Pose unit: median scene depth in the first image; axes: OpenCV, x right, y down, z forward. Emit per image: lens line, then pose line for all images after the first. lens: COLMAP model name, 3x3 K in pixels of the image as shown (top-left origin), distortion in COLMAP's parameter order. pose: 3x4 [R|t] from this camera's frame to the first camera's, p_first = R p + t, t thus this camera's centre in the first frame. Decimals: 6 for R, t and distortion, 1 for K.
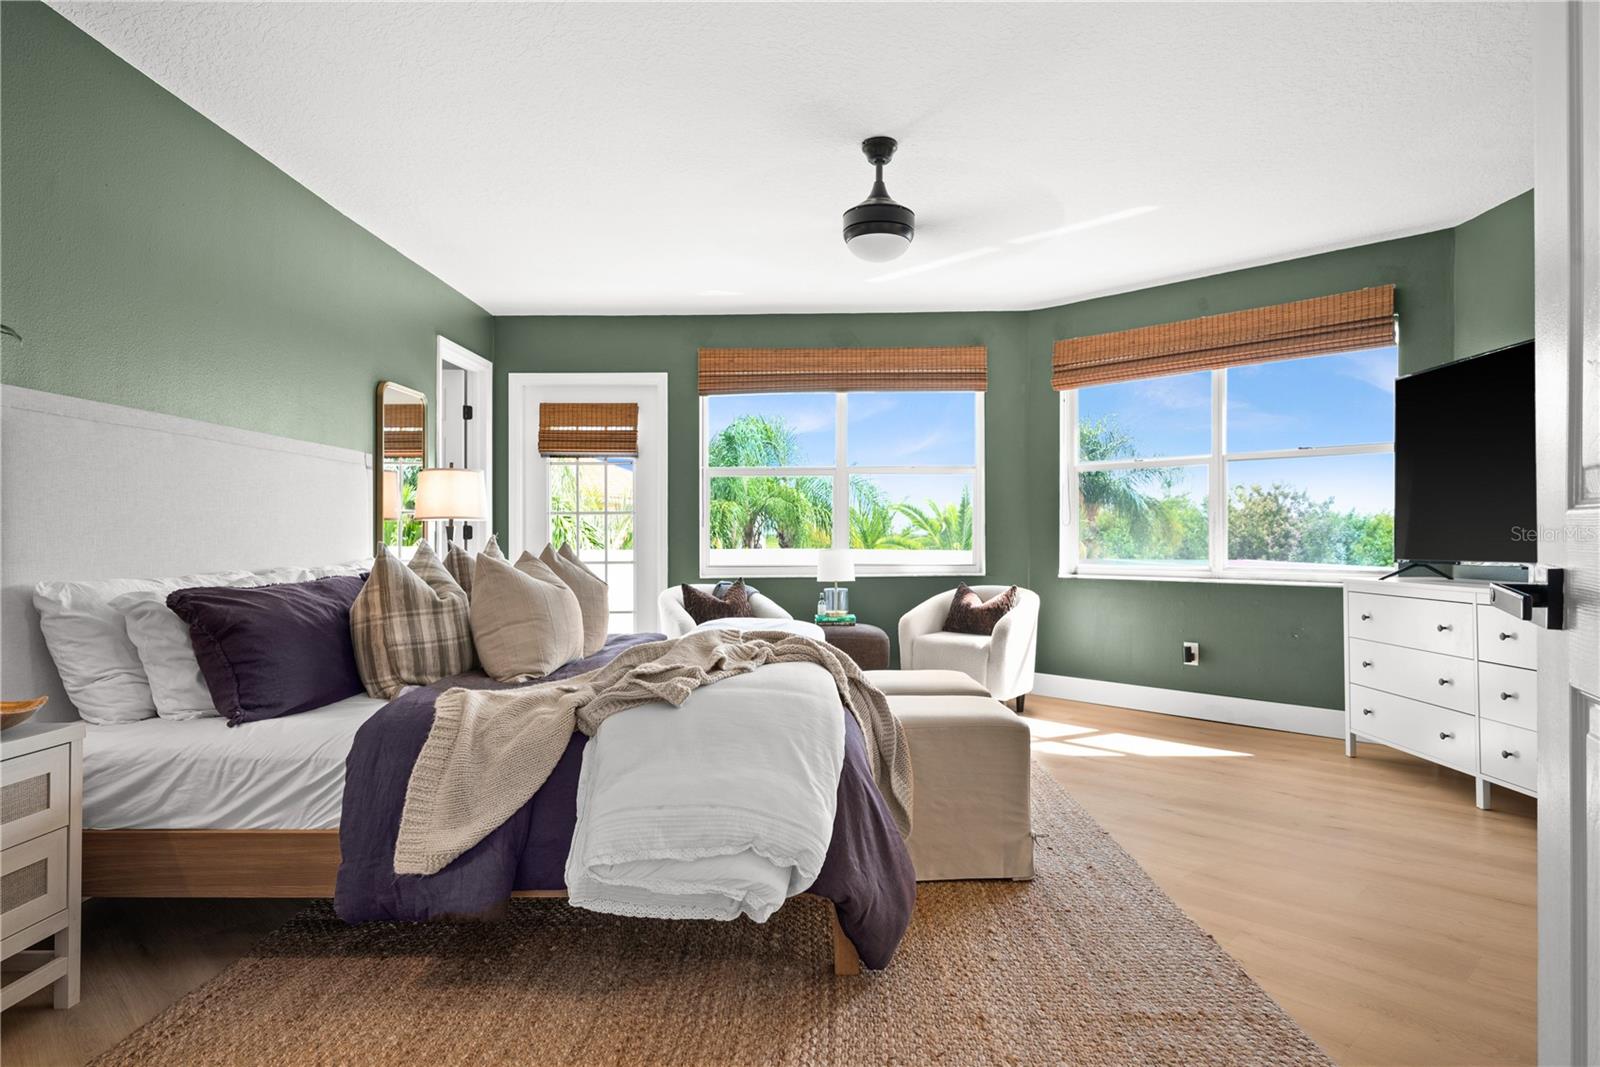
lens RADIAL K [[939.8, 0, 800.0], [0, 939.8, 533.5], [0, 0, 1]] dist [-0.004749, -0.001136]
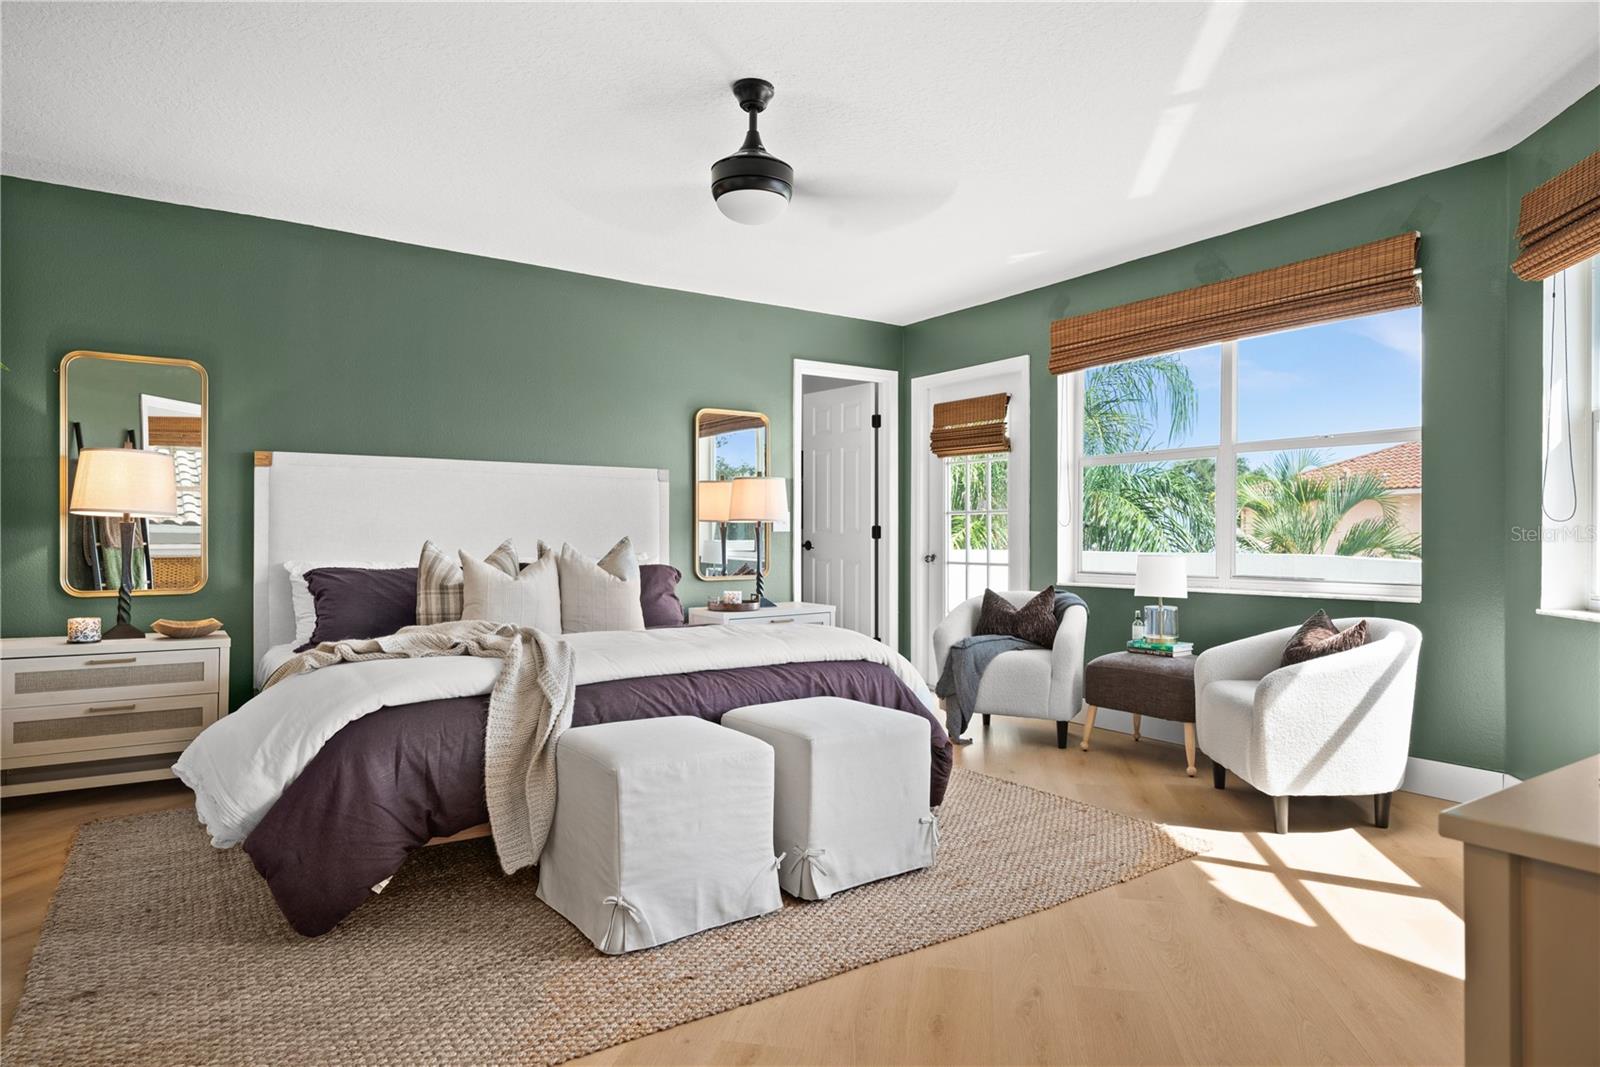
lens RADIAL K [[935.2, 0, 800.0], [0, 935.2, 533.5], [0, 0, 1]] dist [-0.001961, -0.000466]
pose [[0.564948, 0.001894, -0.825125, 0.482692], [-0.000773, 0.999998, 0.001767, -0.001527], [0.825126, -0.000361, 0.564948, 0.320778]]
